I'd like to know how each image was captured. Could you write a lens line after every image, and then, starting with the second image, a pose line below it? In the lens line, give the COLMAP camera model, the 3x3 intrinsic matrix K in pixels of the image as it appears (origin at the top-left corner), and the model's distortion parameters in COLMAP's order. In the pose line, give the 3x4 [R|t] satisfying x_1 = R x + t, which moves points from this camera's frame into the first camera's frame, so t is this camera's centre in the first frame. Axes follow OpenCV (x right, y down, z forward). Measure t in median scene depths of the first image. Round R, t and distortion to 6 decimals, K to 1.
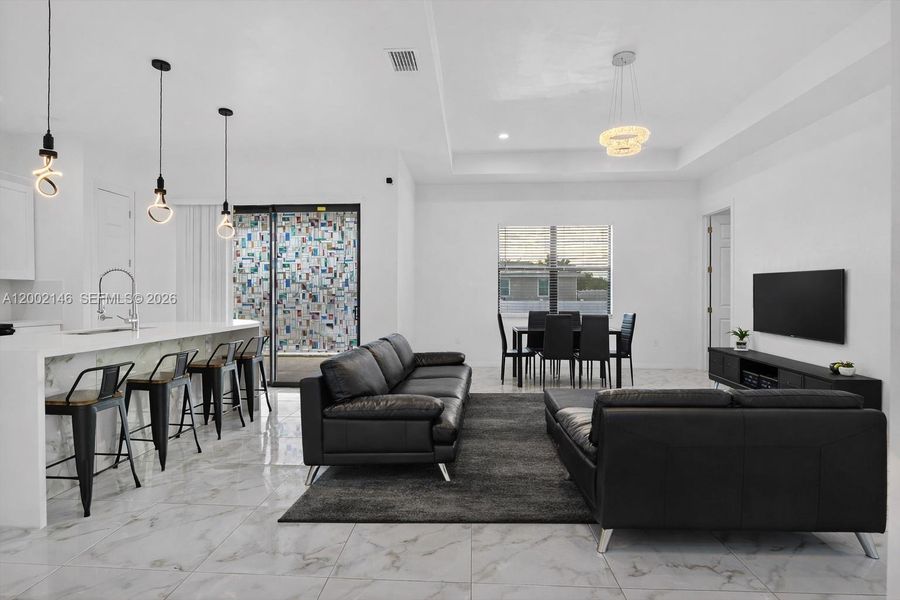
lens RADIAL K [[442.5, 0, 450.0], [0, 442.5, 300.0], [0, 0, 1]] dist [-0.000556, -0.000145]
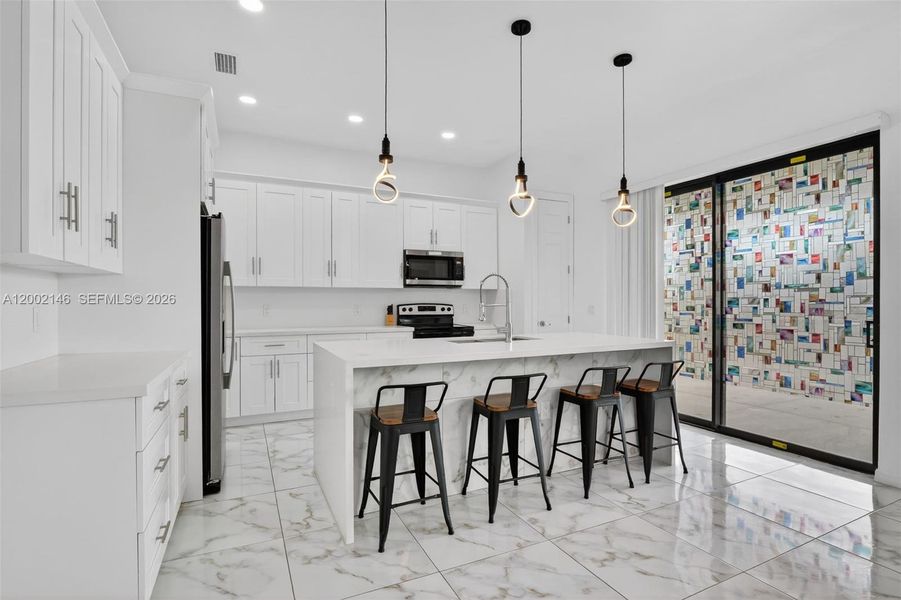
lens RADIAL K [[451.5, 0, 450.5], [0, 451.5, 300.0], [0, 0, 1]] dist [-0.006760, -0.000710]
pose [[0.487991, -0.004099, -0.872839, 0.015207], [-0.008609, 0.999918, -0.009509, -0.002412], [0.872806, 0.012154, 0.487916, 0.283099]]
